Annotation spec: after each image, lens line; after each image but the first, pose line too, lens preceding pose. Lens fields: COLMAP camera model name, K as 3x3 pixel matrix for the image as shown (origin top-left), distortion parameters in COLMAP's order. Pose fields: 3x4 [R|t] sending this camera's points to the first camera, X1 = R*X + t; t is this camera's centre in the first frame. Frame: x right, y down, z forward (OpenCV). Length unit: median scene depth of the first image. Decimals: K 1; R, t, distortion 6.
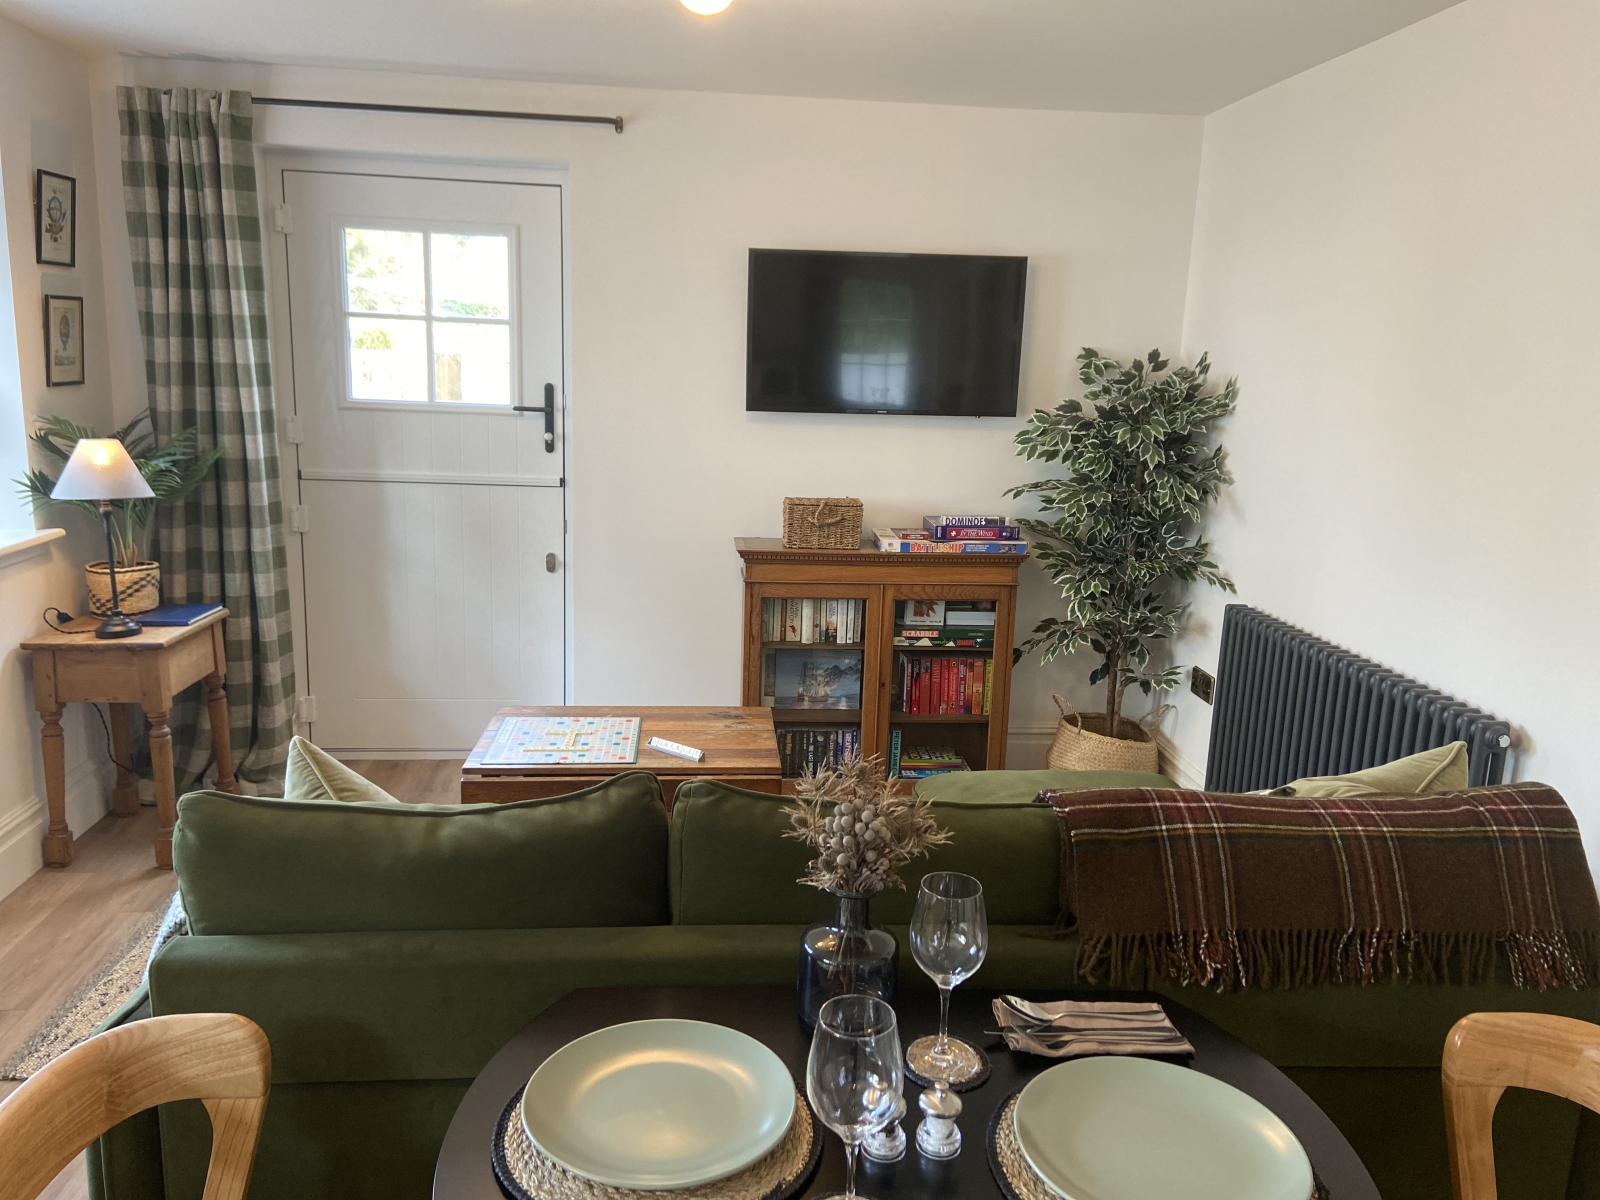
lens RADIAL K [[1226.3, 0, 802.4], [0, 1226.3, 603.9], [0, 0, 1]] dist [0.078660, -0.092057]
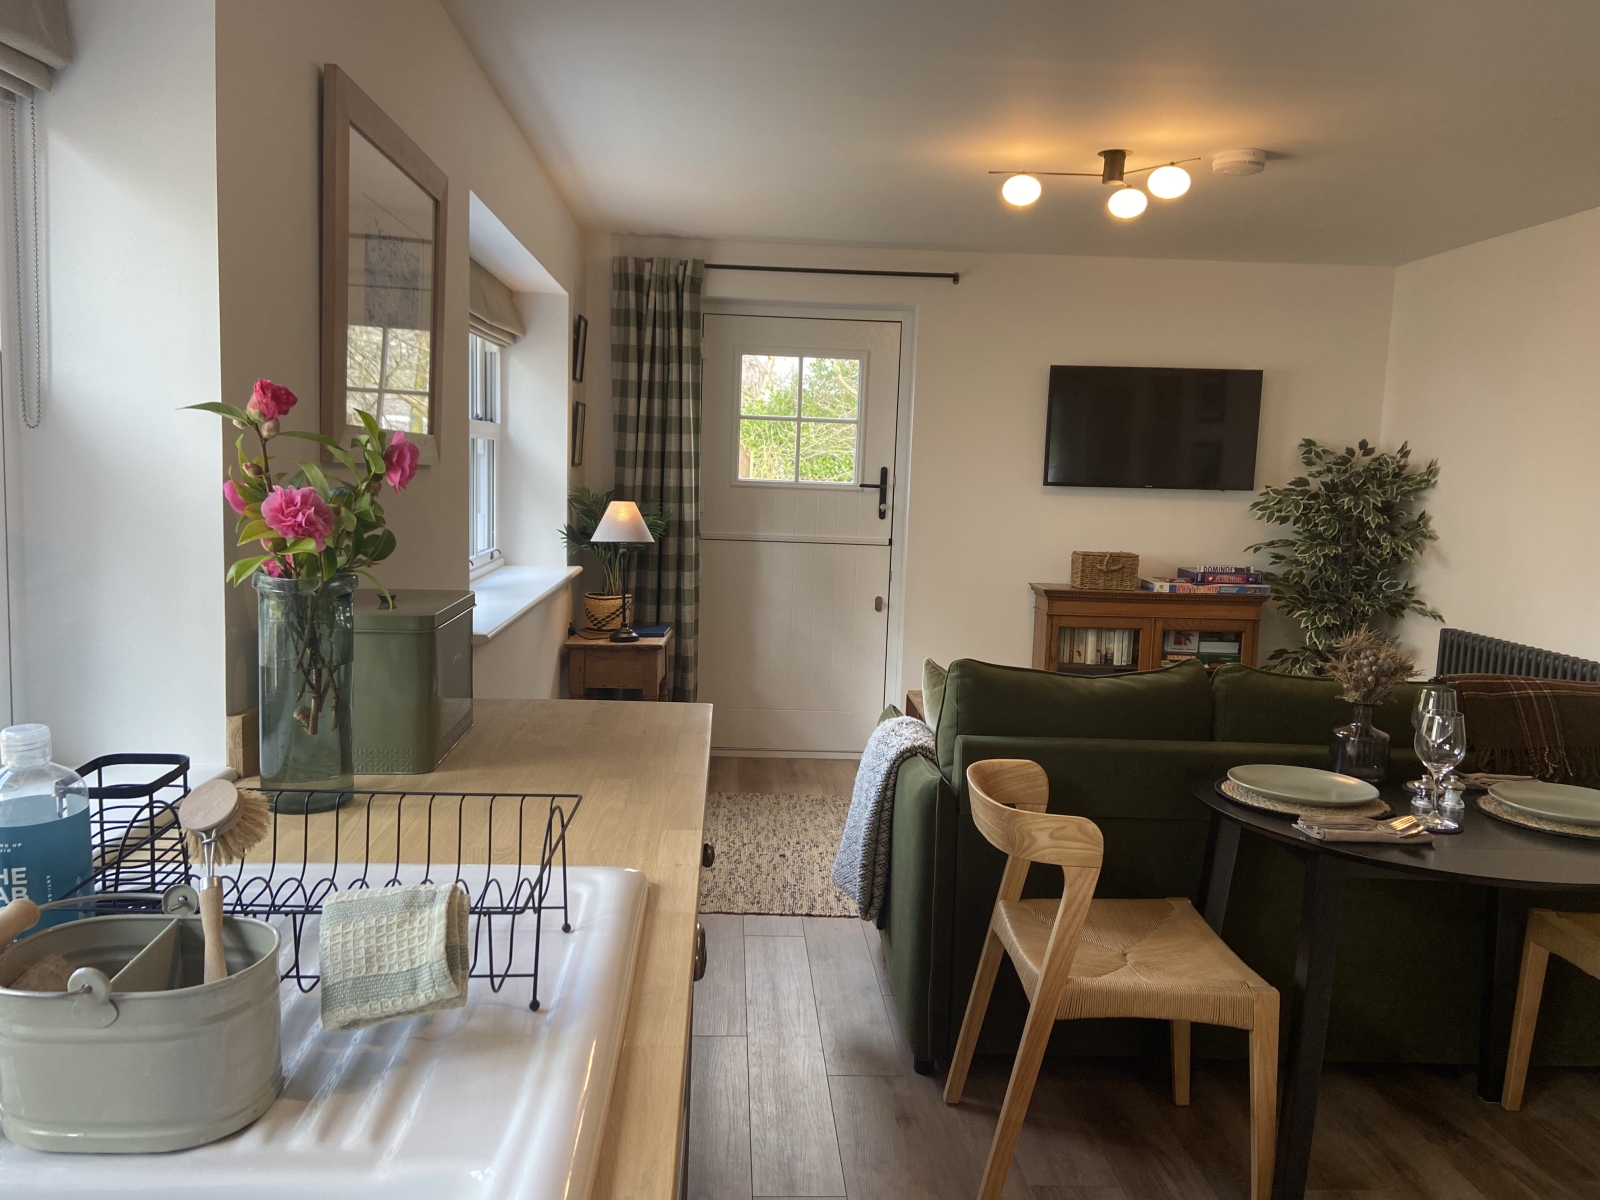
lens RADIAL K [[1226.3, 0, 788.8], [0, 1226.3, 601.7], [0, 0, 1]] dist [0.078660, -0.092057]
pose [[0.998600, 0.006387, -0.052514, -0.252684], [-0.011191, 0.995725, -0.091687, 0.091515], [0.051704, 0.092146, 0.994402, -0.316911]]
